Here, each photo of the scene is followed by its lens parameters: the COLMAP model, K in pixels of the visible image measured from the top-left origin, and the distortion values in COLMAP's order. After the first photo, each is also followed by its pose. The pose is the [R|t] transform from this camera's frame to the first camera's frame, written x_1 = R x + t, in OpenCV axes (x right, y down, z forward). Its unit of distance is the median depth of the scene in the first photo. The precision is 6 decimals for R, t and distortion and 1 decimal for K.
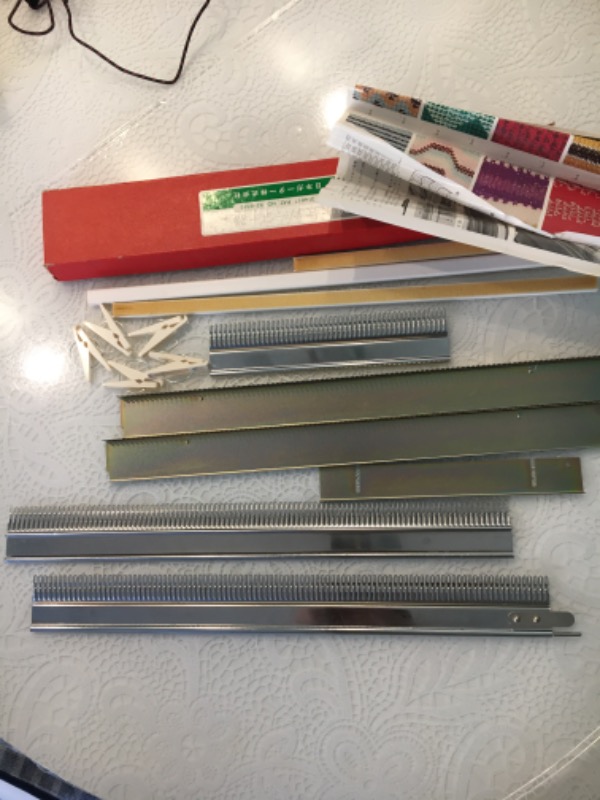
lens RADIAL K [[702.2, 0, 300.0], [0, 702.2, 400.0], [0, 0, 1]] dist [0.110547, -0.190684]
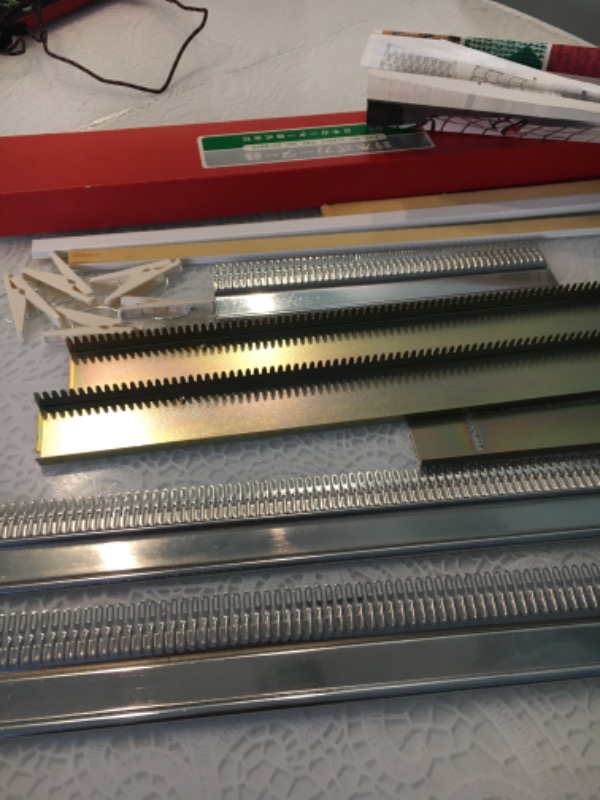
lens RADIAL K [[702.2, 0, 300.0], [0, 702.2, 400.0], [0, 0, 1]] dist [0.110547, -0.190684]
pose [[0.990399, -0.012728, 0.137651, -0.146653], [0.083574, 0.848298, -0.522882, 0.387351], [-0.110114, 0.529366, 0.841218, 0.494105]]
